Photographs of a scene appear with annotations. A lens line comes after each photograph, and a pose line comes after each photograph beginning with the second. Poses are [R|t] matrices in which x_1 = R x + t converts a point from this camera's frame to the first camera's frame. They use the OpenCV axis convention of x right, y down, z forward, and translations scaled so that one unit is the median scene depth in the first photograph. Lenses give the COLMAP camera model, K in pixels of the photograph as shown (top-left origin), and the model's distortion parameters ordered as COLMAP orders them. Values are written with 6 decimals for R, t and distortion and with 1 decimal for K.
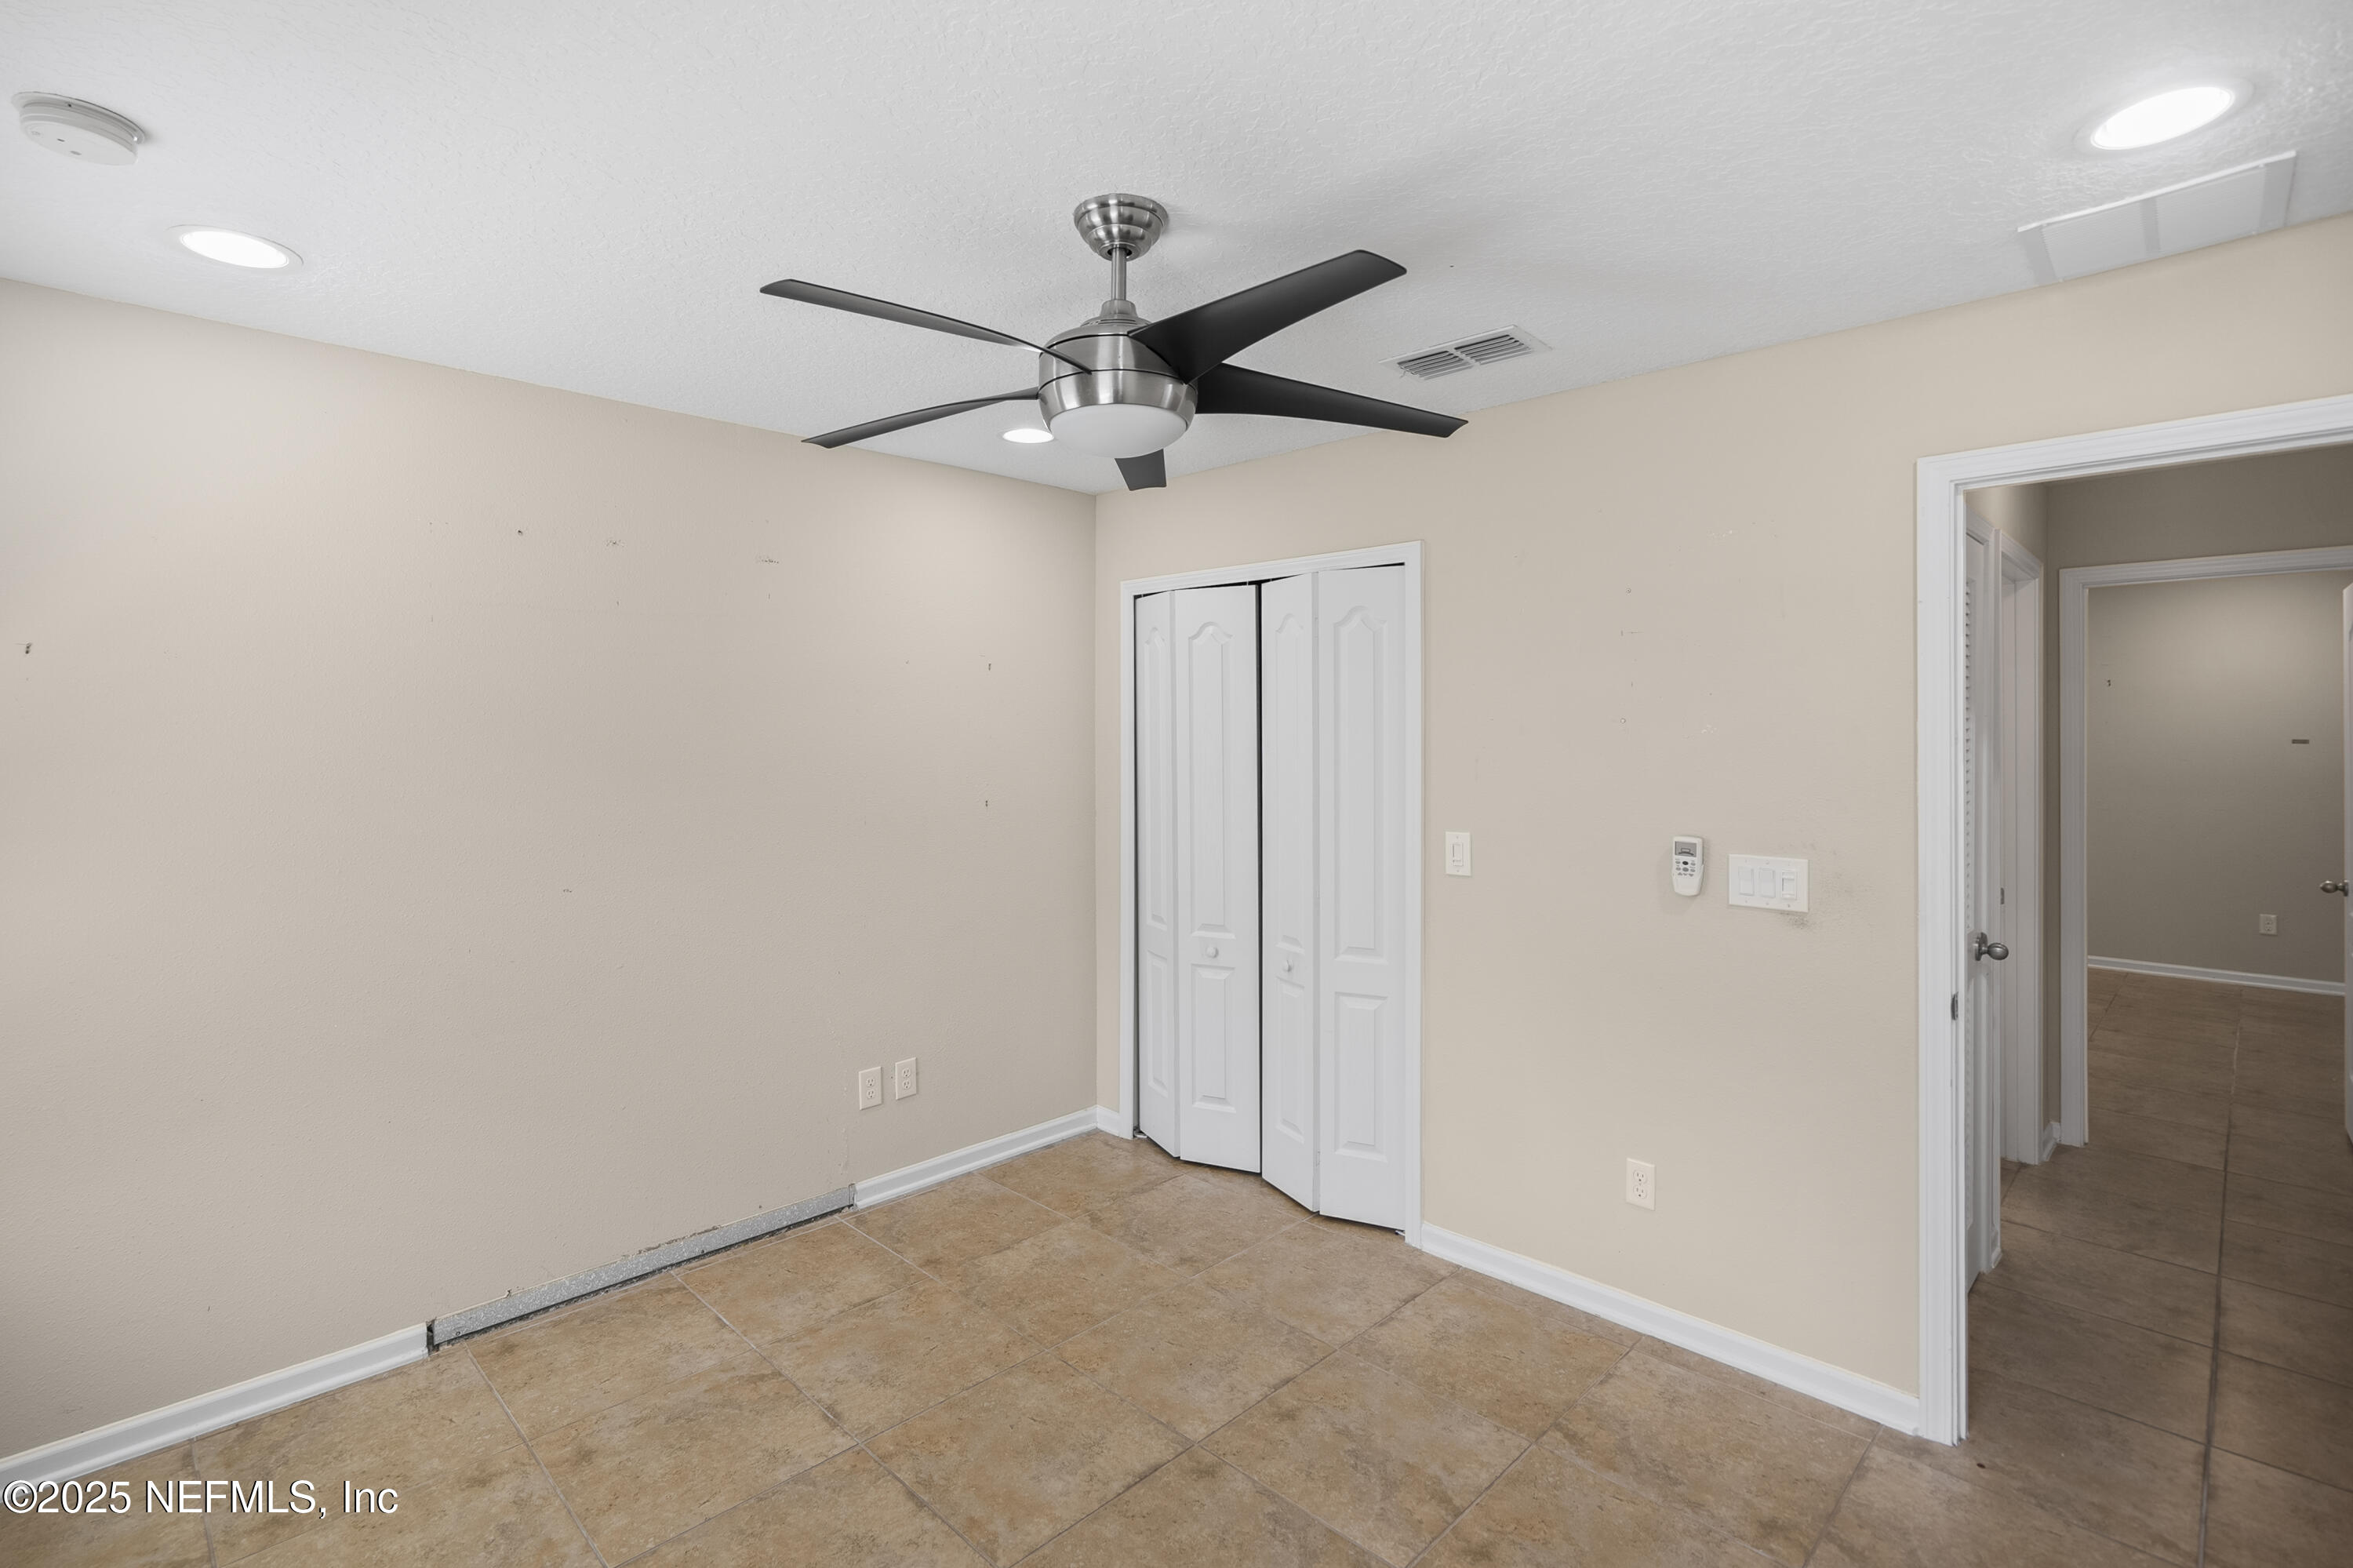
lens RADIAL K [[1111.3, 0, 1158.1], [0, 1111.3, 735.1], [0, 0, 1]] dist [-0.009069, 0.003320]
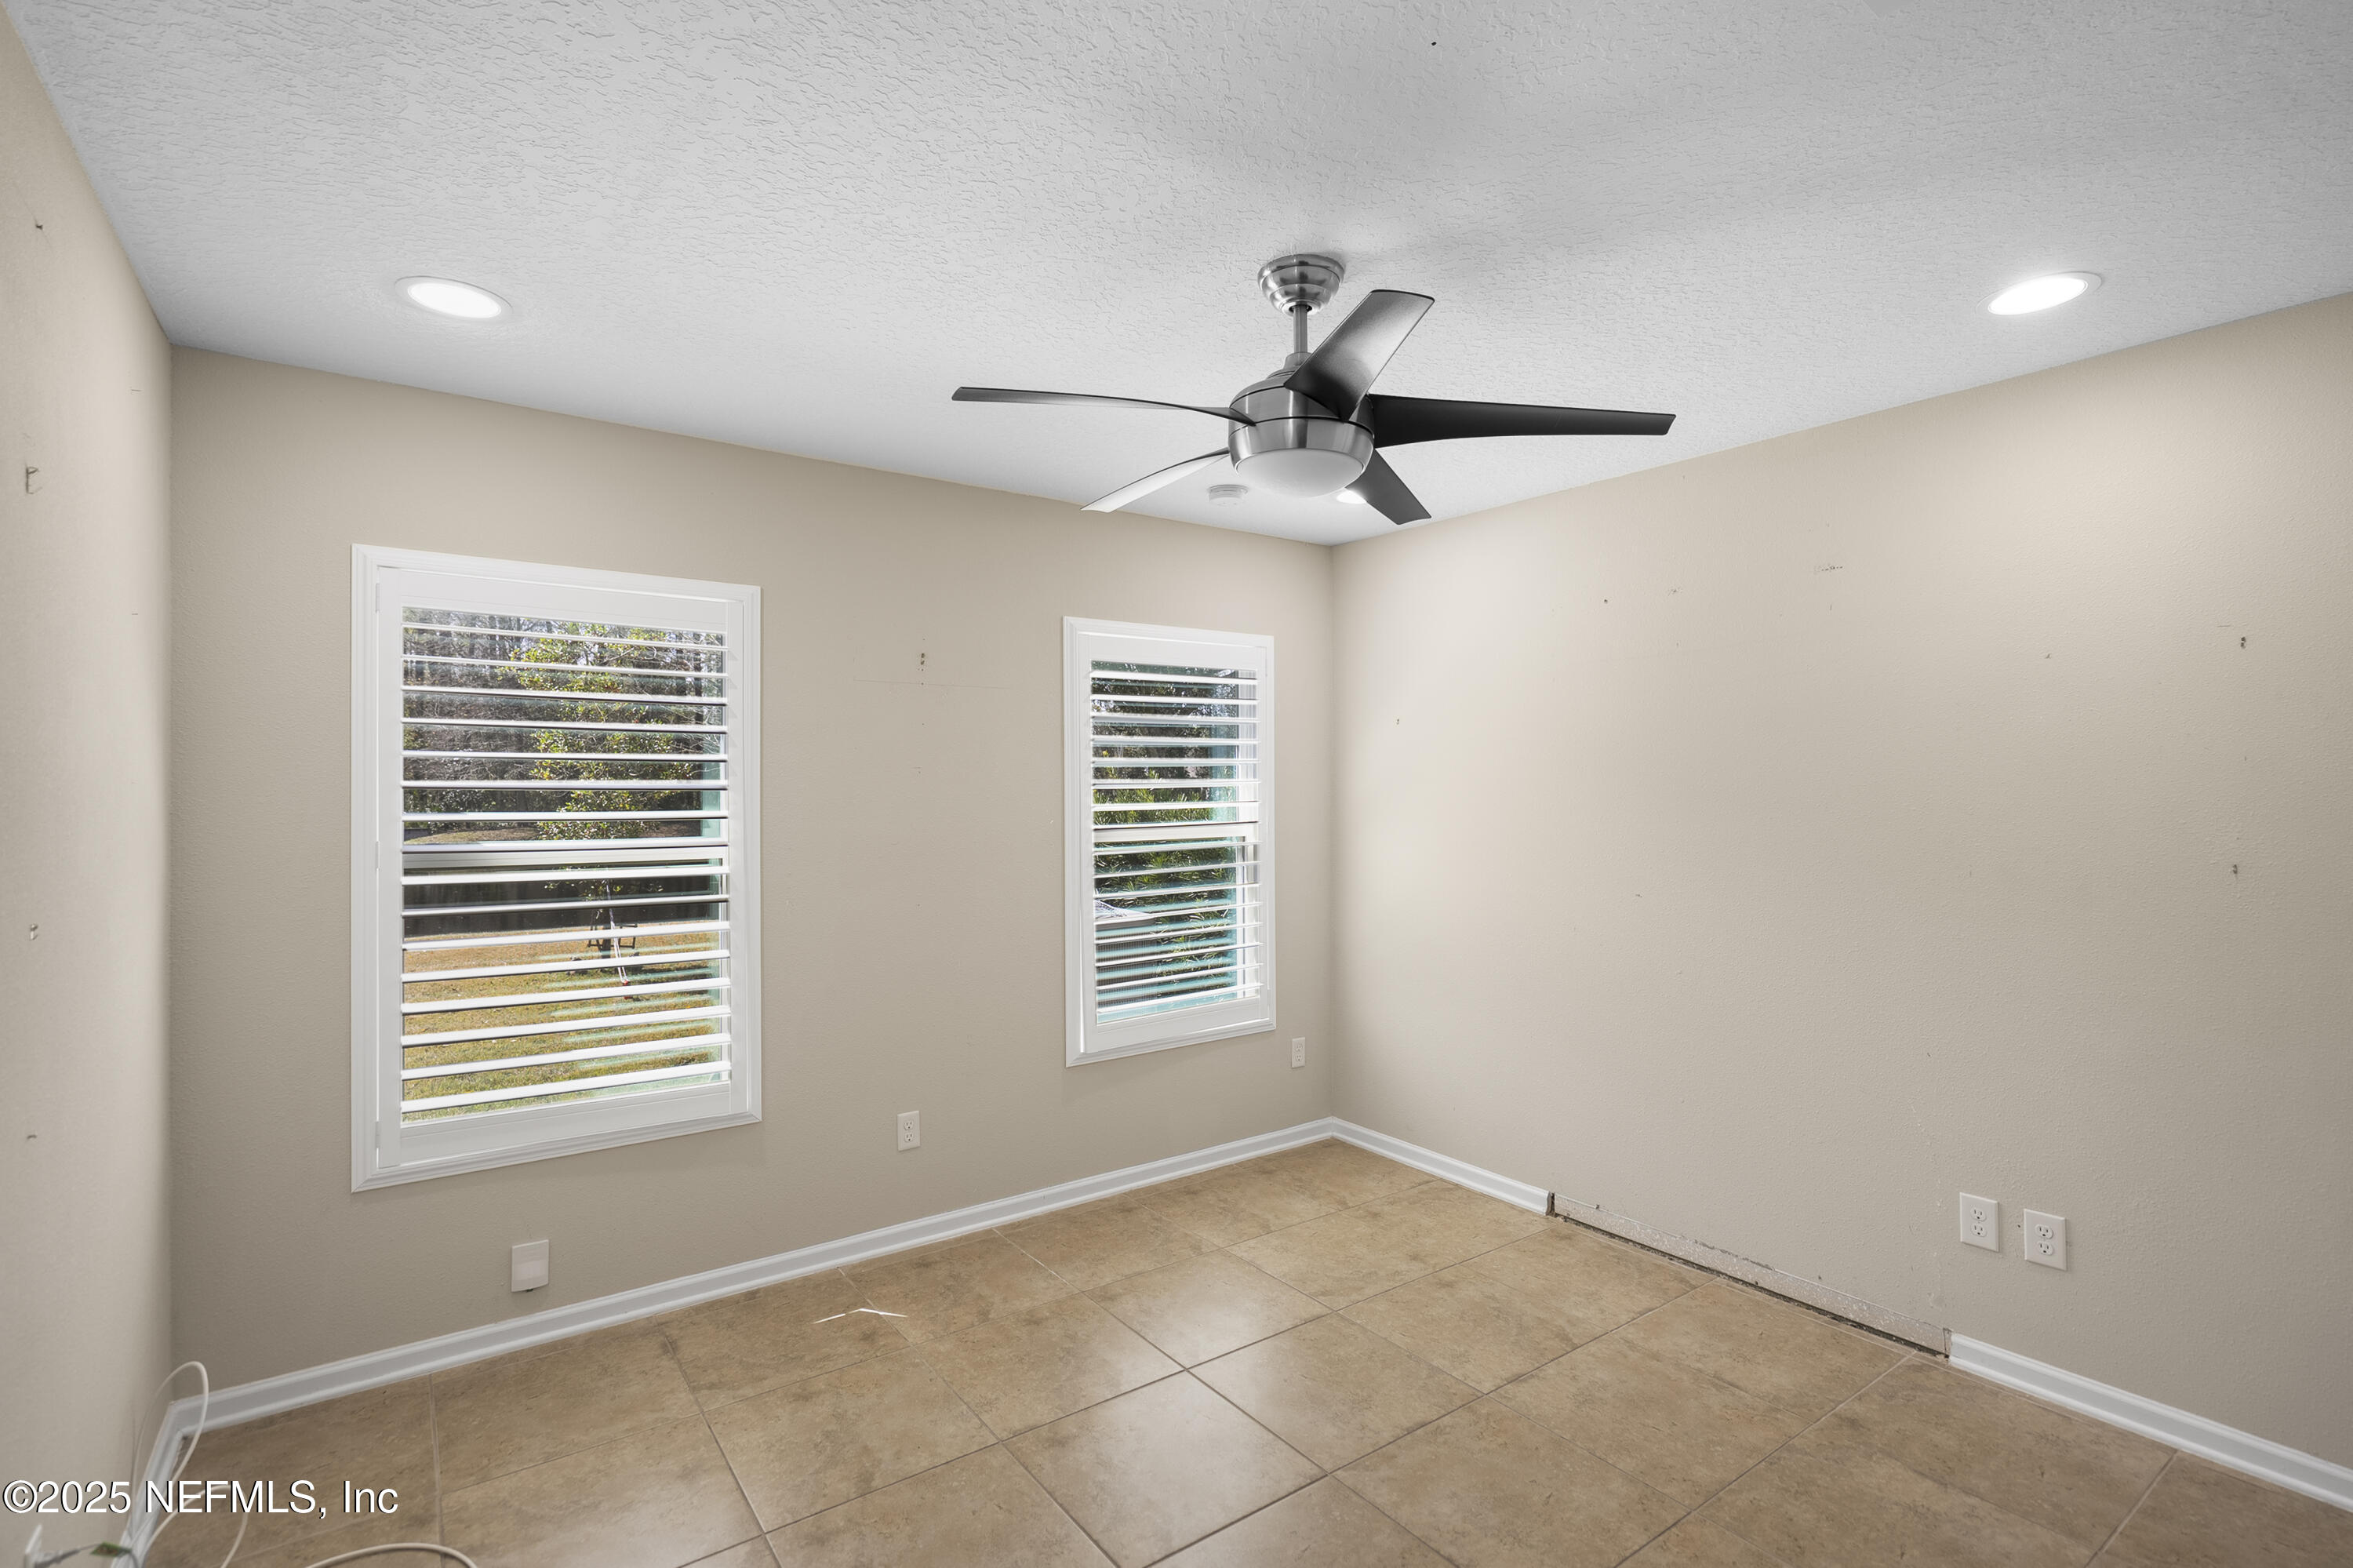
lens RADIAL K [[1111.3, 0, 1176.4], [0, 1111.3, 780.7], [0, 0, 1]] dist [-0.009069, 0.003320]
pose [[-0.167467, -0.000285, -0.985878, 0.746558], [-0.003896, 0.999992, 0.000372, 0.021414], [0.985870, 0.003903, -0.167467, 0.746769]]
